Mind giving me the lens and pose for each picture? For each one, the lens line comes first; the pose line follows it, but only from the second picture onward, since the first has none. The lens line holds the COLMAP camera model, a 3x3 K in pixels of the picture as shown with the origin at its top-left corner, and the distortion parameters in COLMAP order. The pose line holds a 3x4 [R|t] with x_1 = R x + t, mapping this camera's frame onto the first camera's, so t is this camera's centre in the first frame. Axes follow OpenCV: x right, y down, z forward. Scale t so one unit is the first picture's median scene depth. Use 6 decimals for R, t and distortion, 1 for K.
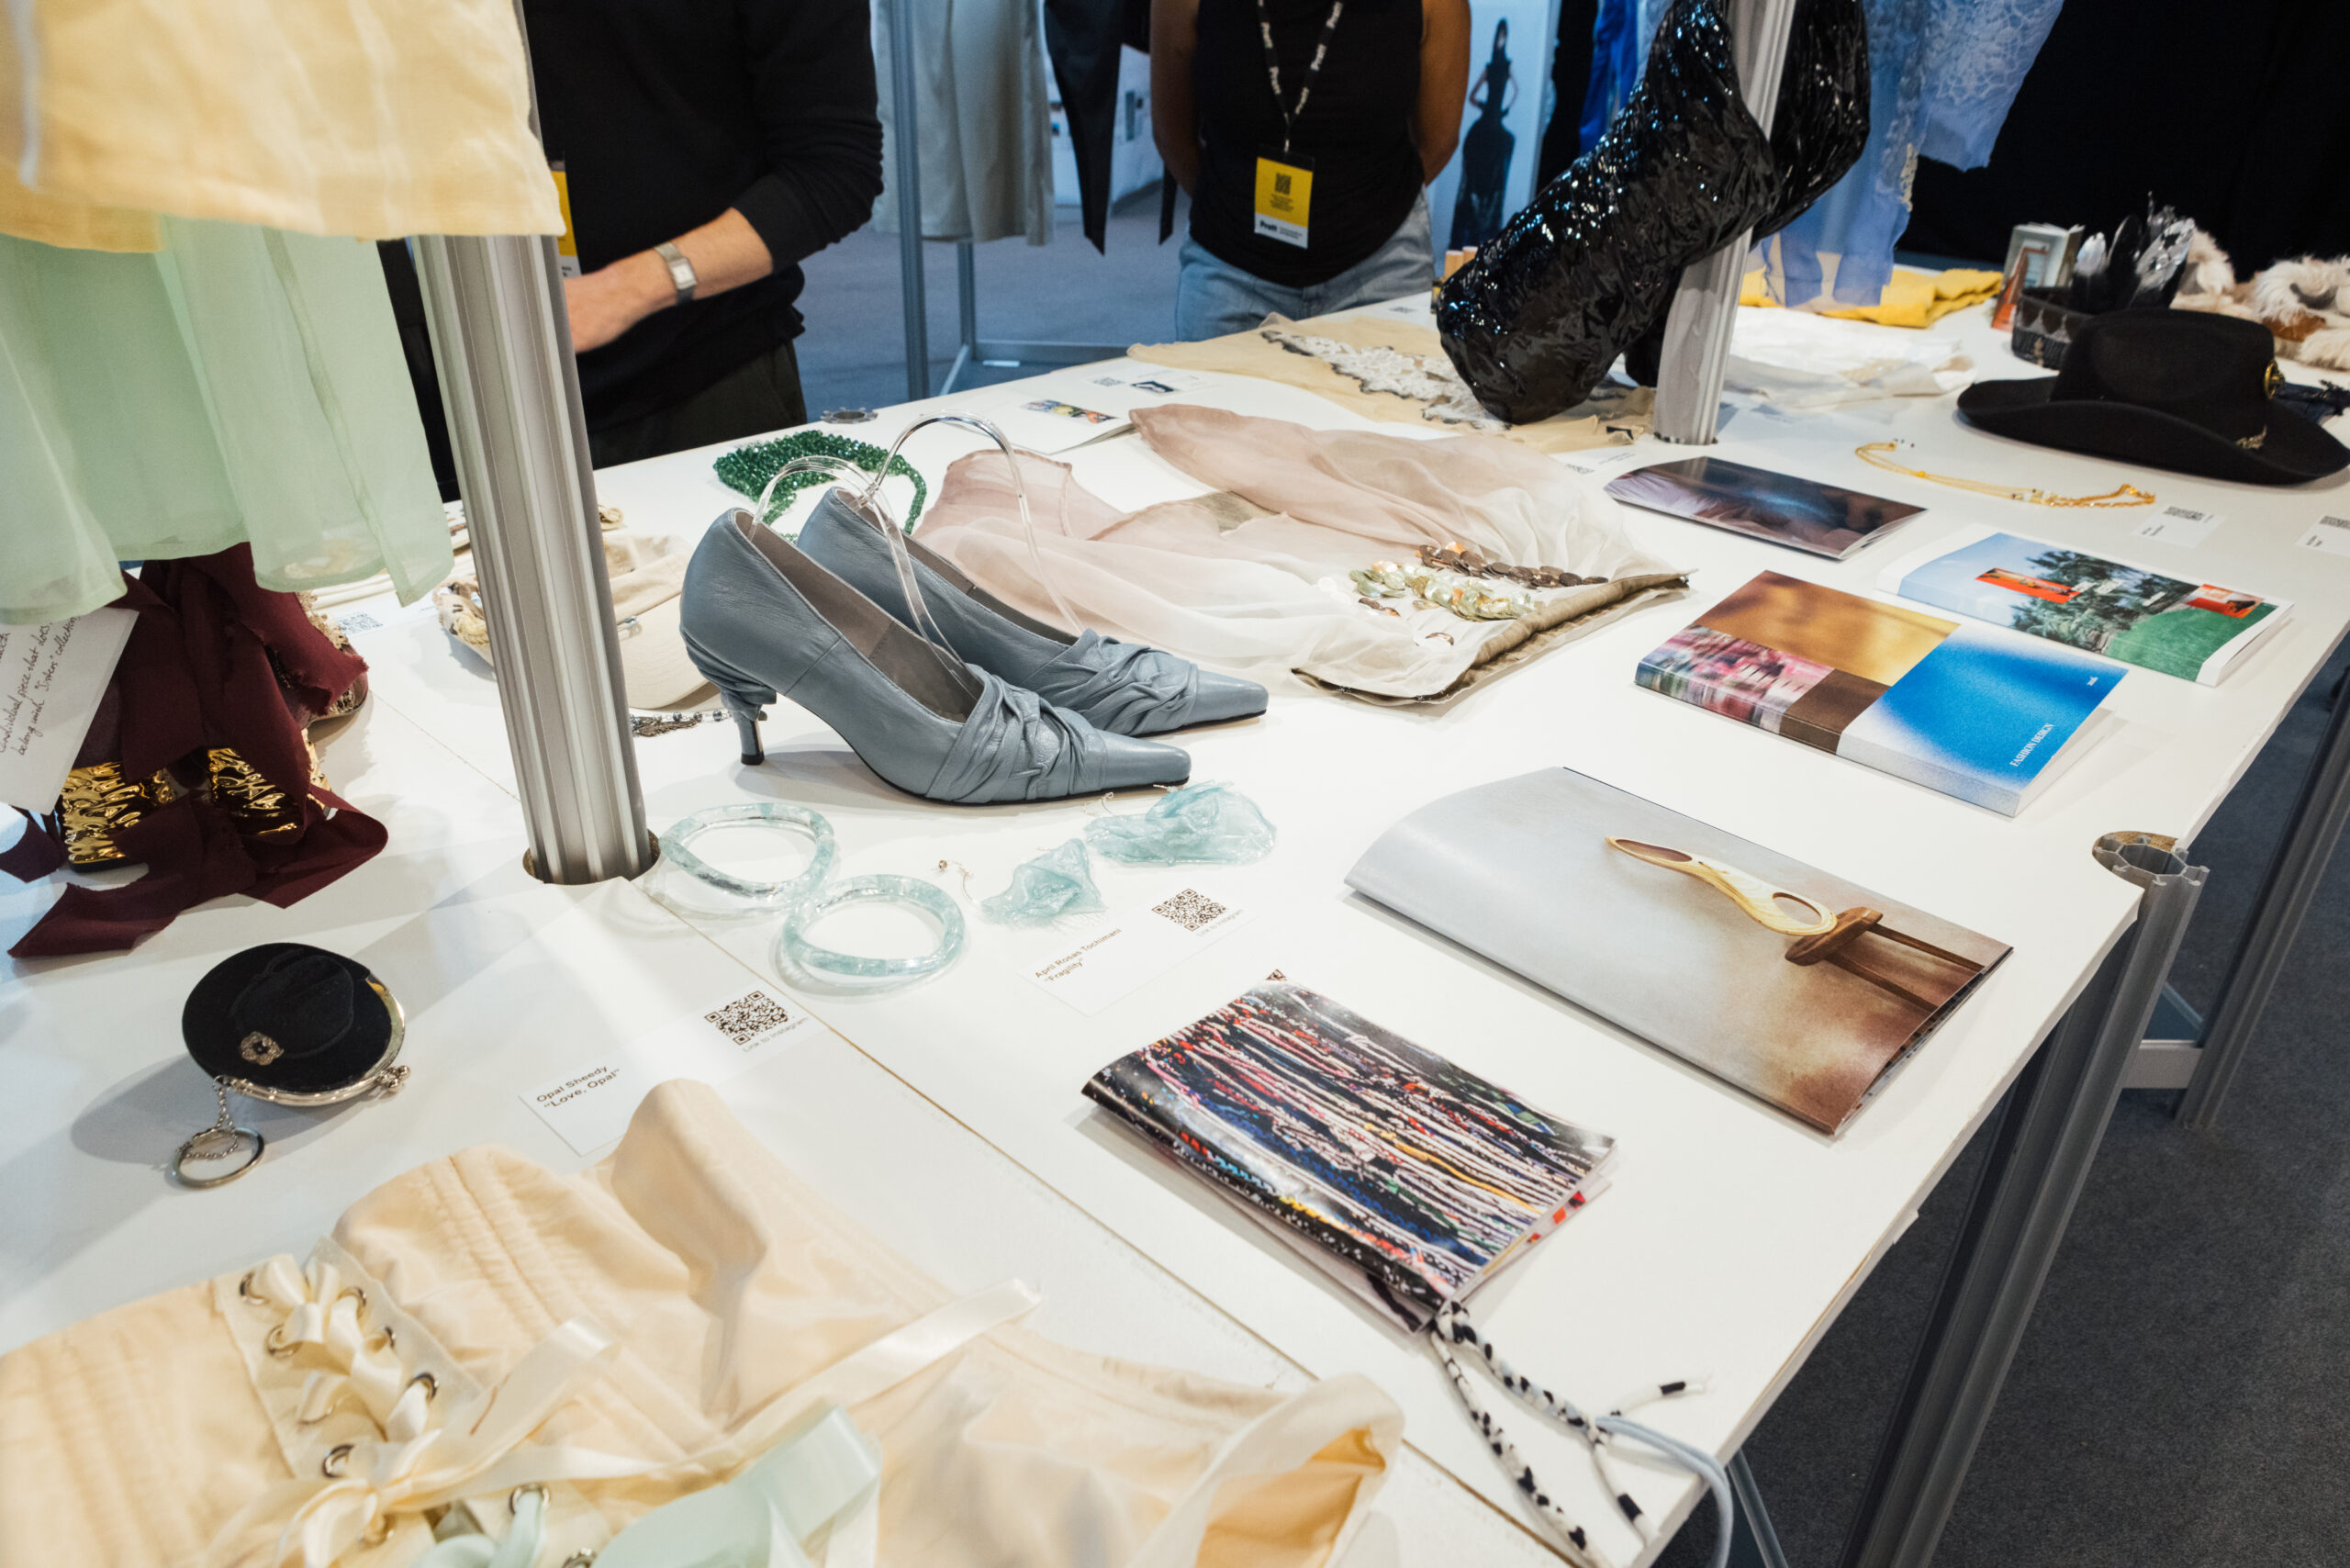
lens RADIAL K [[1590.2, 0, 1175.0], [0, 1590.2, 784.0], [0, 0, 1]] dist [-0.024461, 0.005005]
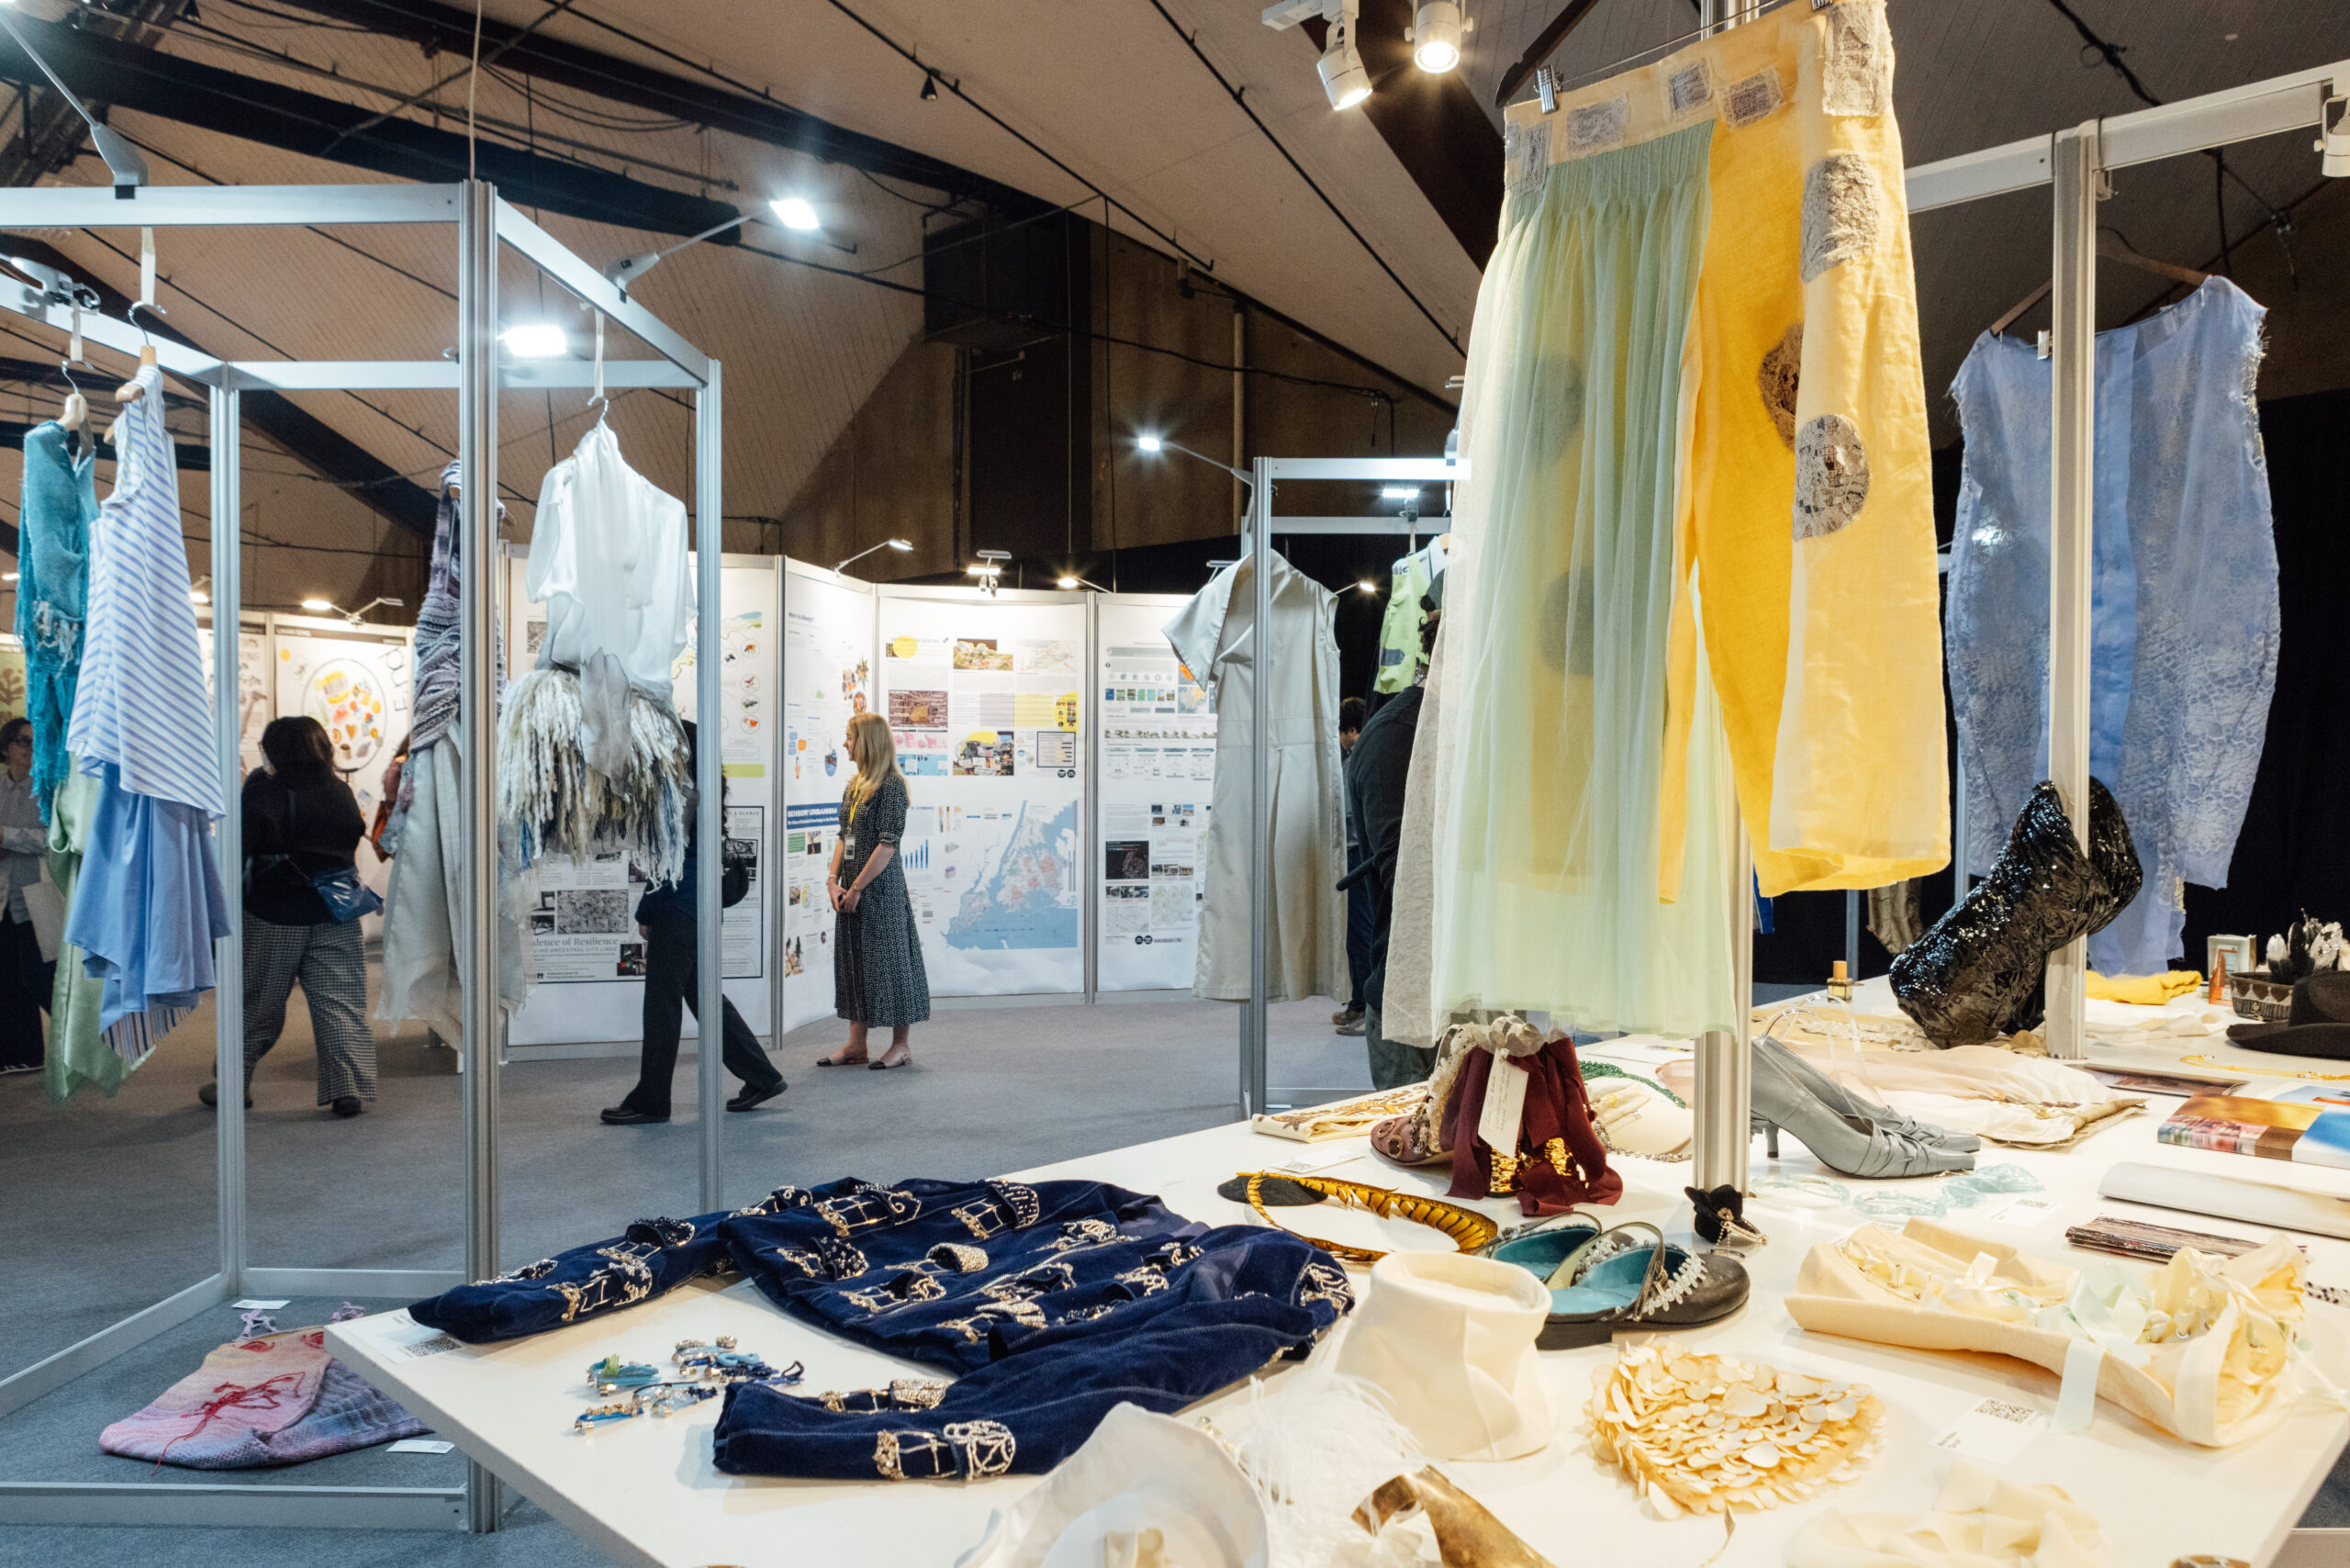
lens RADIAL K [[1590.2, 0, 1175.0], [0, 1590.2, 784.0], [0, 0, 1]] dist [-0.024461, 0.005005]
pose [[0.998715, -0.030044, -0.040803, -0.526374], [0.007638, 0.885312, -0.464935, 0.282900], [0.050092, 0.464026, 0.884404, -0.599178]]
